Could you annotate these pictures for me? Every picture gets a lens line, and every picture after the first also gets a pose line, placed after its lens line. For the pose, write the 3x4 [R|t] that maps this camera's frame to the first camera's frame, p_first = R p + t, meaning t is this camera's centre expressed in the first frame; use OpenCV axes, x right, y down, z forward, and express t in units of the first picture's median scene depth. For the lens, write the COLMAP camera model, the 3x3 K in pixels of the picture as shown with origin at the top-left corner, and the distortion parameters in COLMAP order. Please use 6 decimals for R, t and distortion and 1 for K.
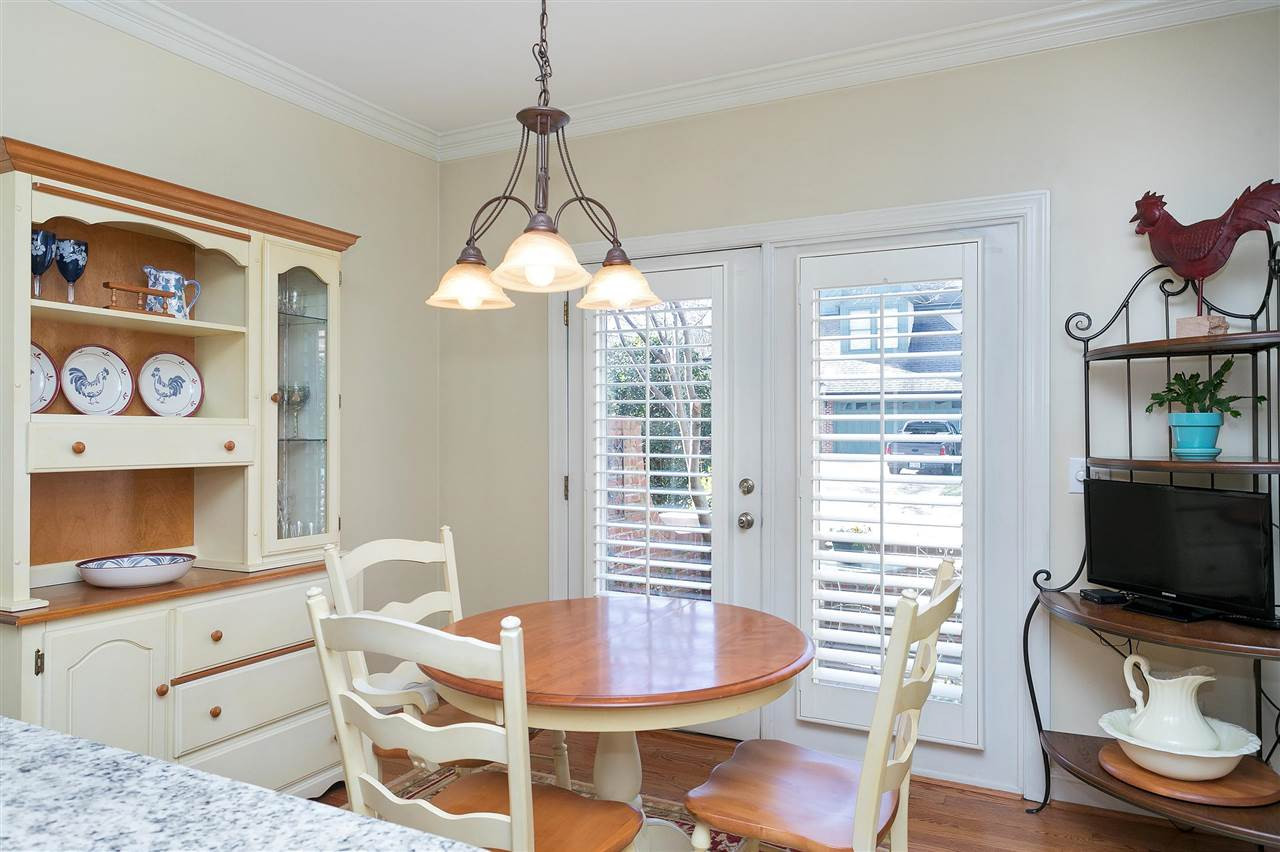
lens RADIAL K [[847.4, 0, 640.0], [0, 847.4, 426.0], [0, 0, 1]] dist [-0.000523, -0.046035]
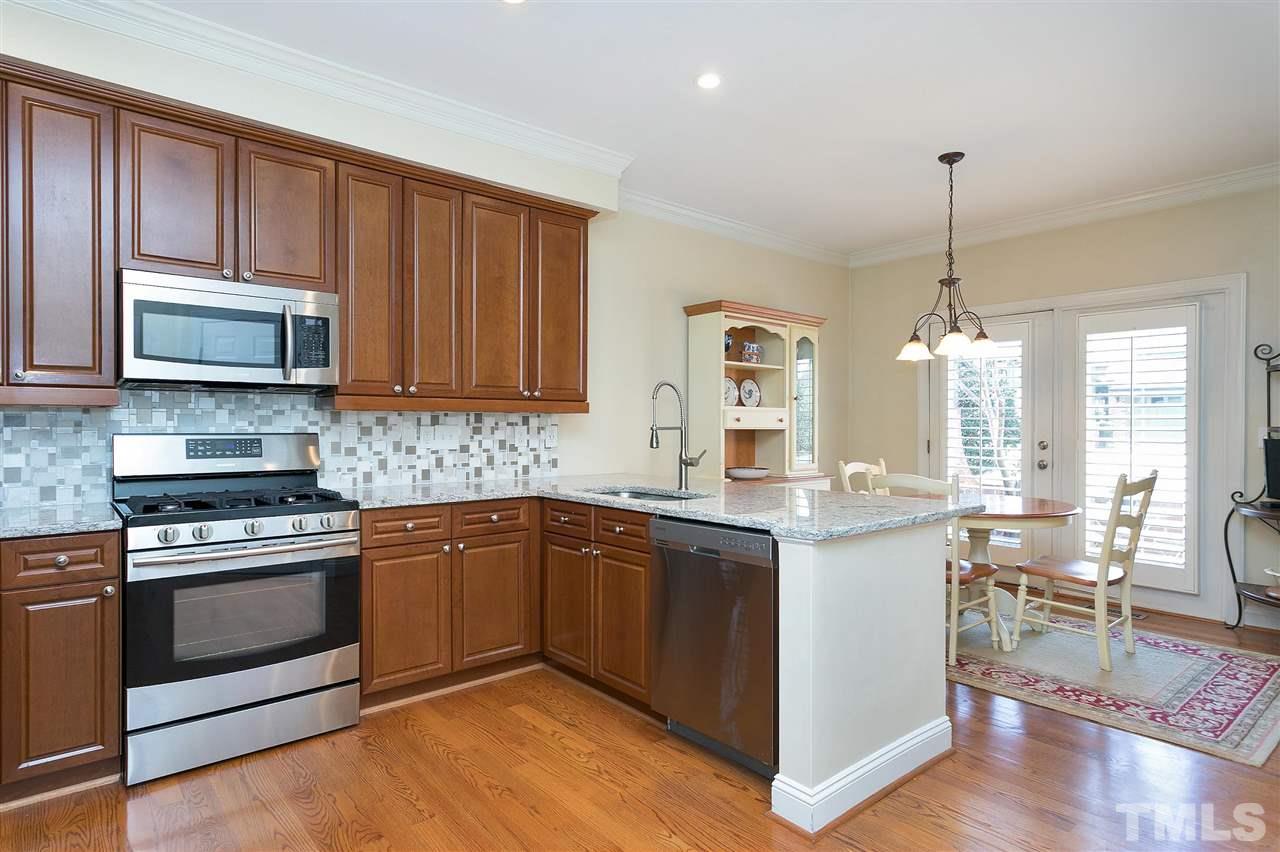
lens RADIAL K [[702.1, 0, 640.0], [0, 702.1, 426.0], [0, 0, 1]] dist [0.000945, 0.000637]
pose [[0.926122, 0.002629, -0.377215, -0.127058], [0.000068, 0.999975, 0.007138, 0.025326], [0.377224, -0.006636, 0.926098, -0.855077]]
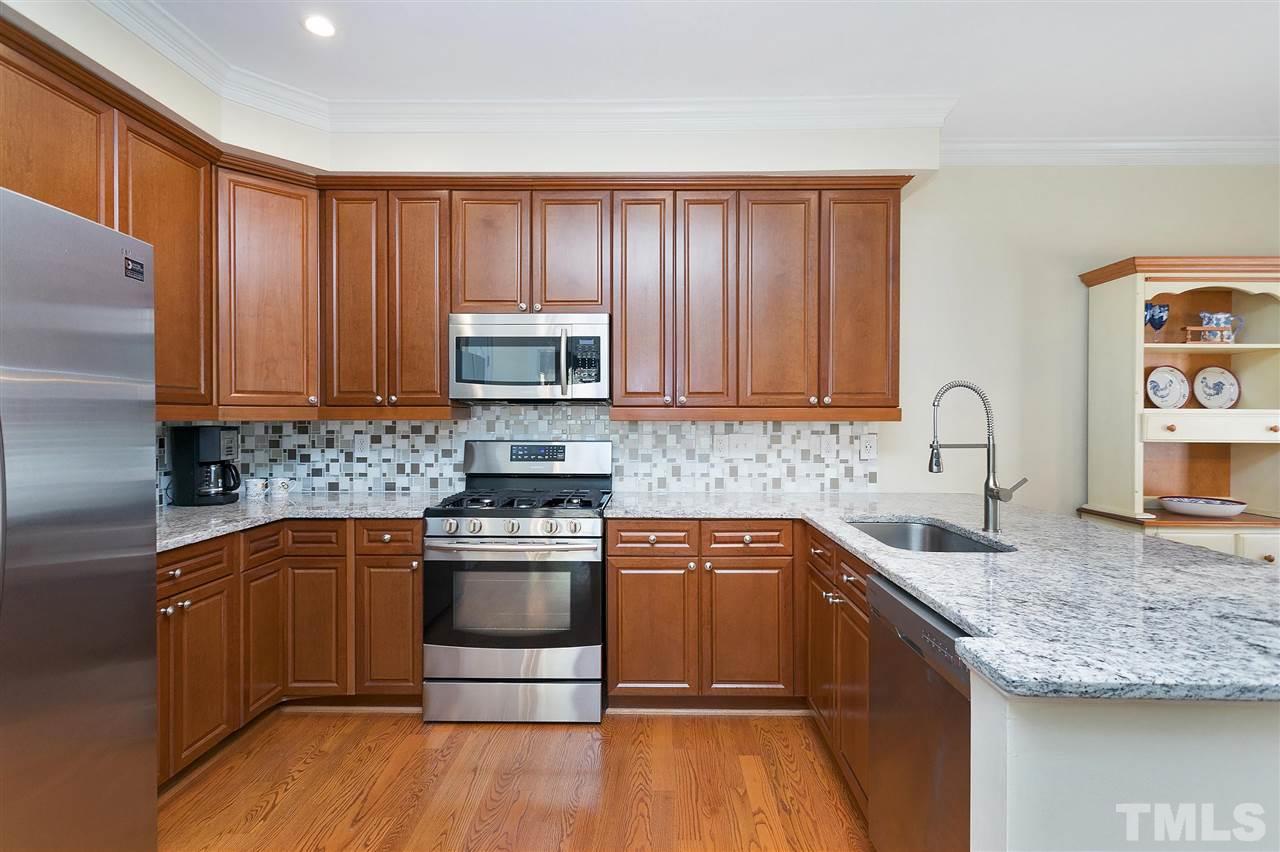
lens RADIAL K [[623.9, 0, 643.4], [0, 623.9, 421.2], [0, 0, 1]] dist [0.010433, 0.000065]
pose [[0.450929, 0.007139, -0.892531, -0.013192], [0.002423, 0.999955, 0.009223, -0.002000], [0.892557, -0.006322, 0.450891, -0.433060]]
